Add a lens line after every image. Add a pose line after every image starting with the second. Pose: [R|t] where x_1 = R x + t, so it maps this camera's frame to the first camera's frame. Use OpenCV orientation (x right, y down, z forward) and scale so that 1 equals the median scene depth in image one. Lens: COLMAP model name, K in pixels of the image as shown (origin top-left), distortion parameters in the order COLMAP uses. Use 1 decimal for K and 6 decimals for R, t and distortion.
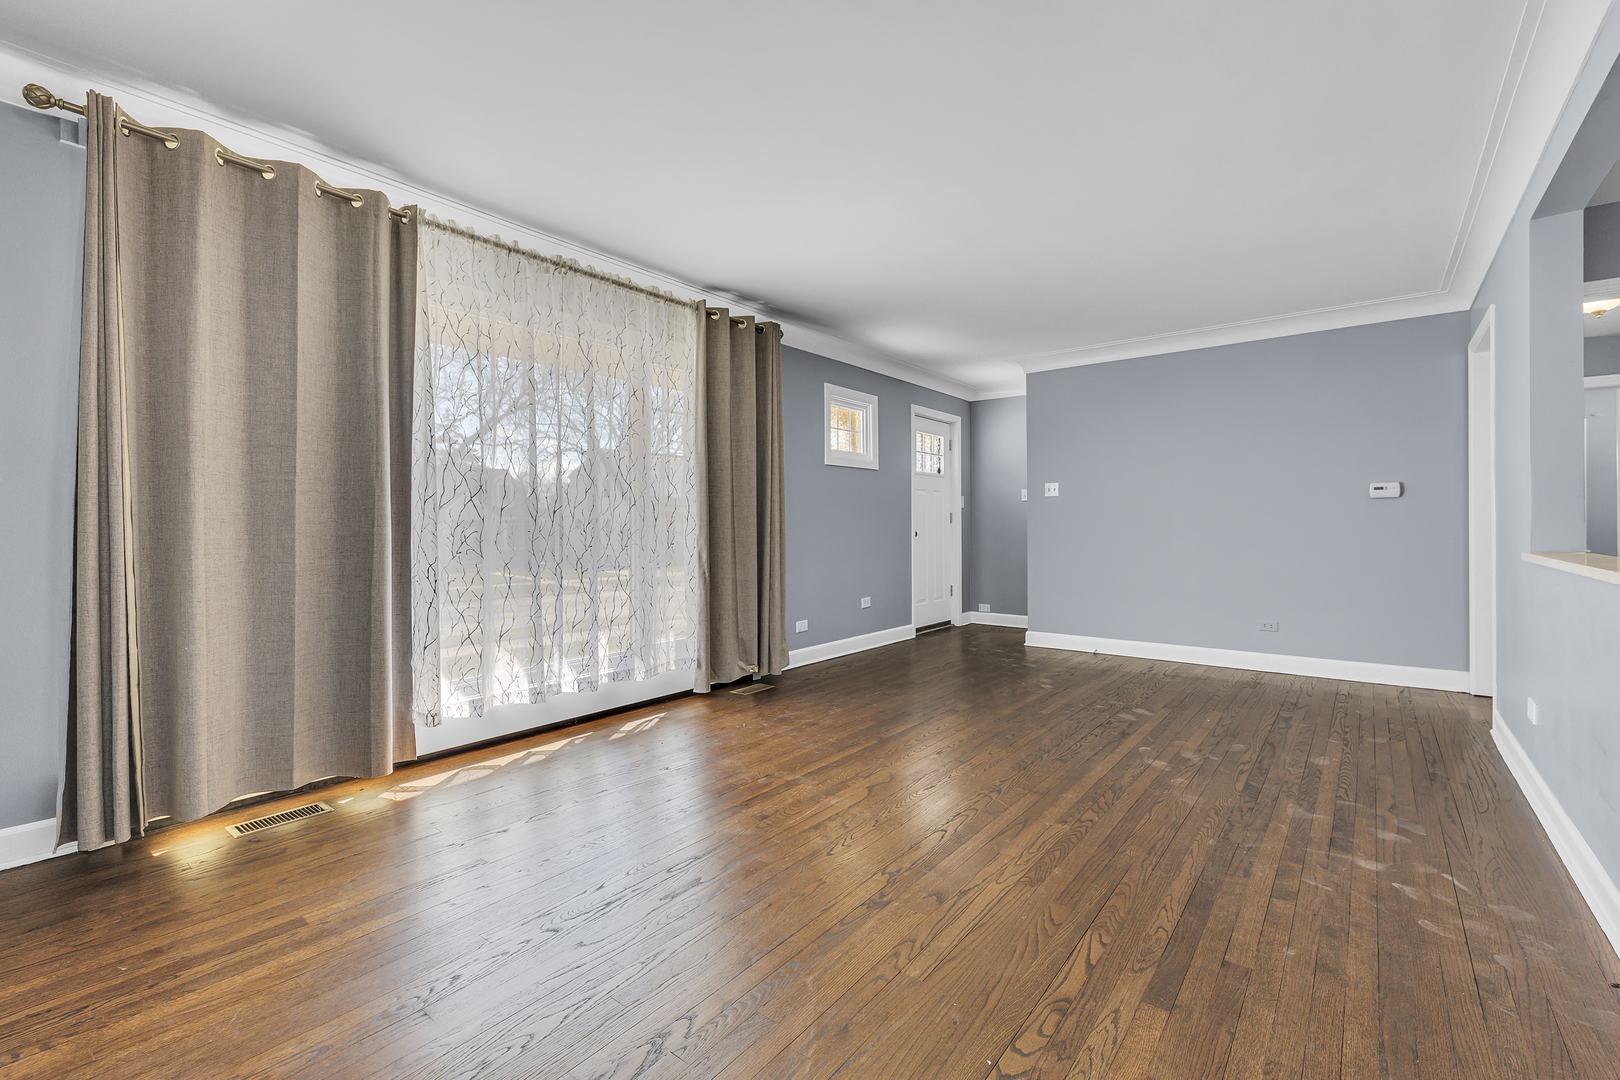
lens RADIAL K [[701.0, 0, 812.1], [0, 701.0, 531.5], [0, 0, 1]] dist [0.018184, -0.005271]
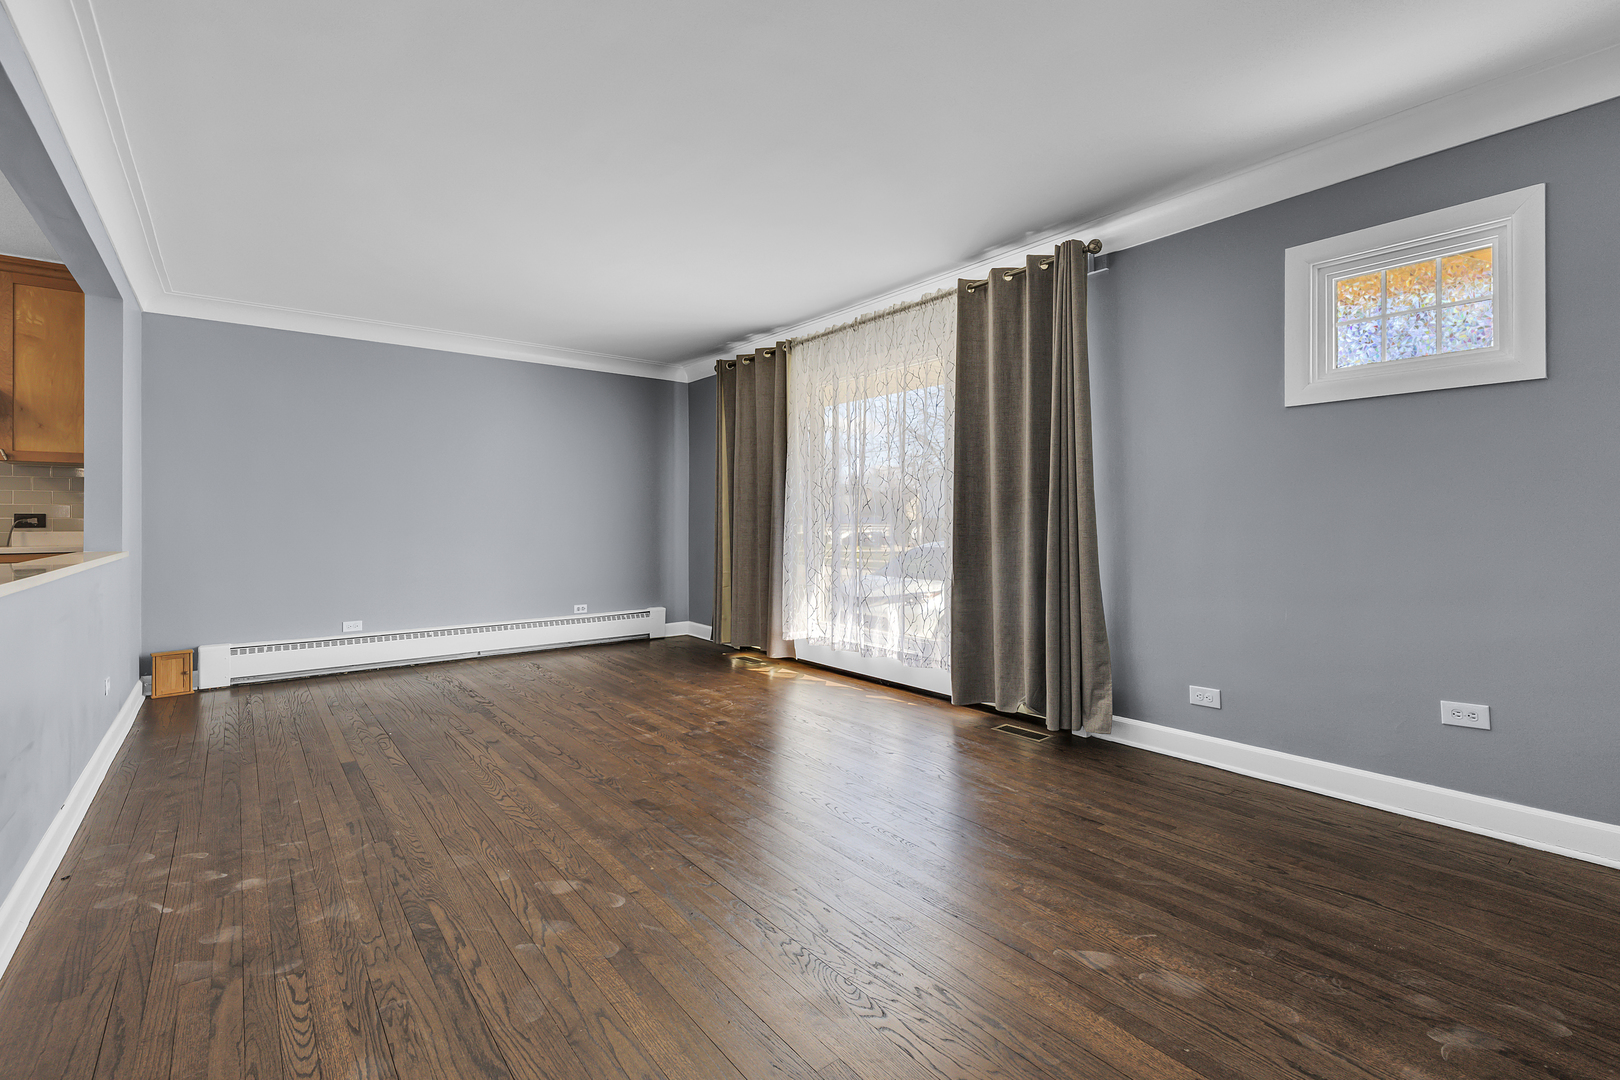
lens RADIAL K [[731.2, 0, 808.5], [0, 731.2, 516.8], [0, 0, 1]] dist [0.009154, -0.000593]
pose [[-0.238367, 0.001714, -0.971174, 1.150717], [-0.003193, 0.999992, 0.002549, -0.026114], [0.971170, 0.003709, -0.238360, 1.441710]]
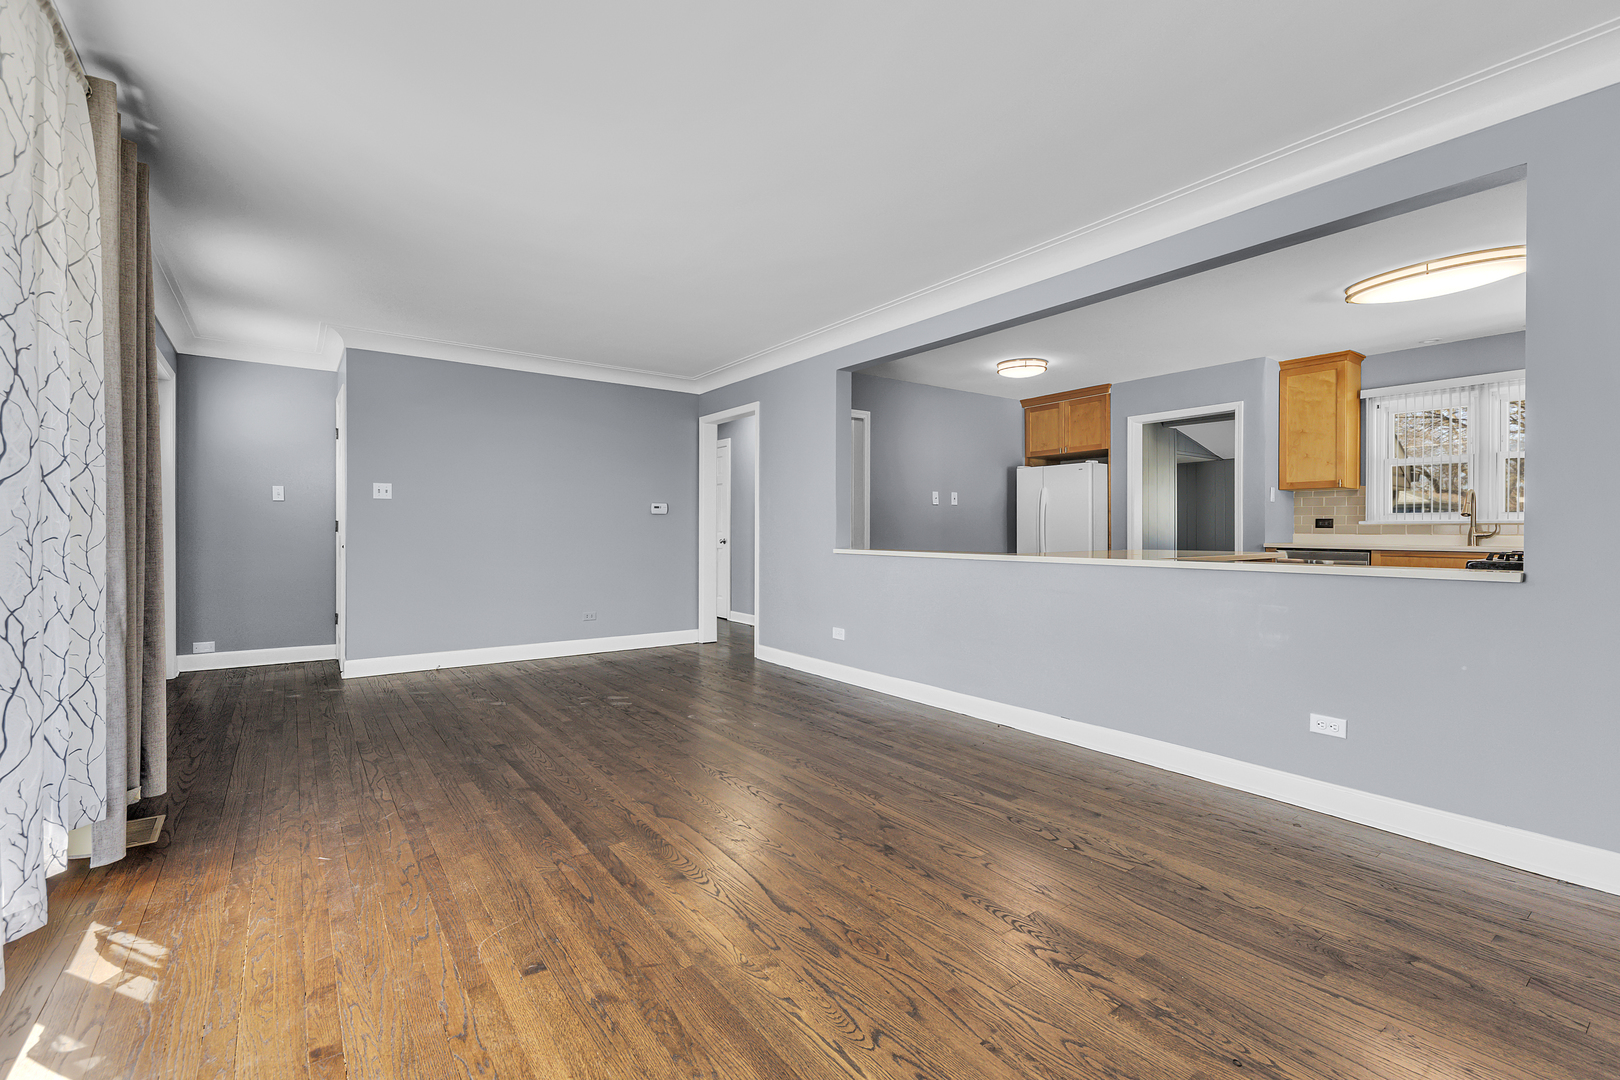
lens RADIAL K [[701.0, 0, 812.1], [0, 701.0, 531.5], [0, 0, 1]] dist [0.018184, -0.005271]
pose [[0.262153, 0.005722, 0.965009, -0.714584], [0.004495, 0.999964, -0.007150, -0.002265], [-0.965016, 0.006212, 0.262118, 0.525804]]
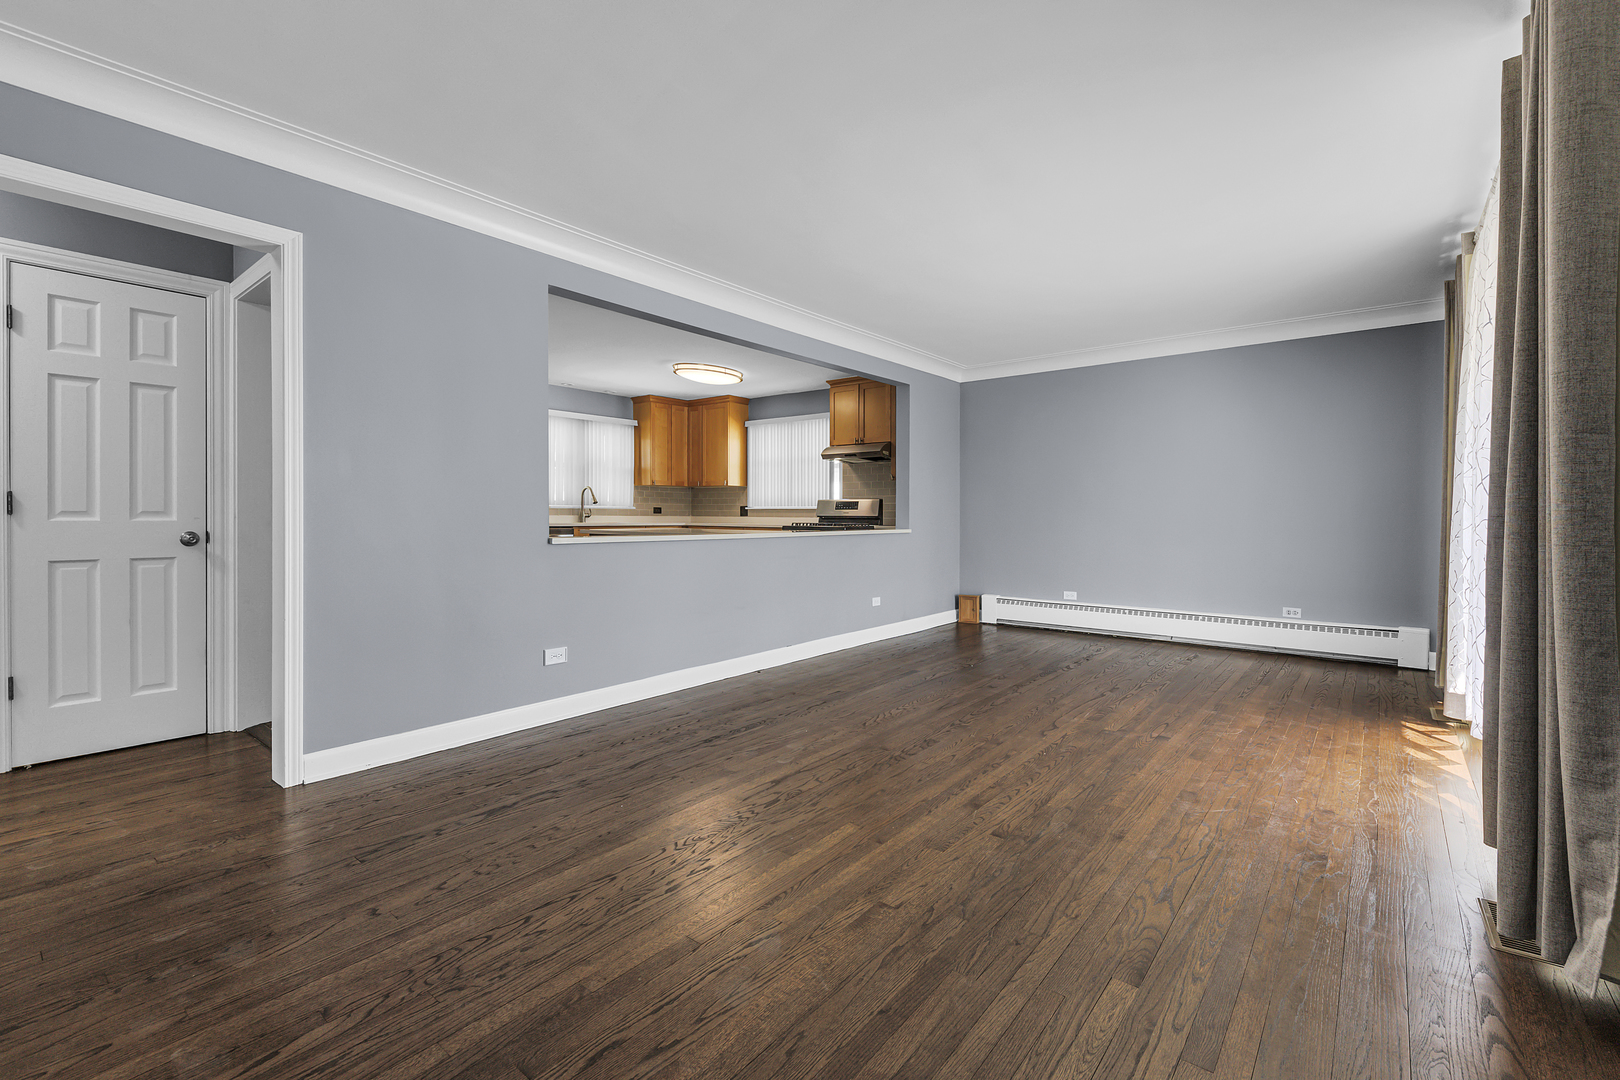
lens RADIAL K [[693.2, 0, 805.1], [0, 693.2, 515.2], [0, 0, 1]] dist [-0.000475, 0.000164]
pose [[-0.999624, 0.004555, 0.027051, 0.461634], [0.004730, 0.999968, 0.006403, -0.019743], [-0.027021, 0.006529, -0.999614, 2.096733]]
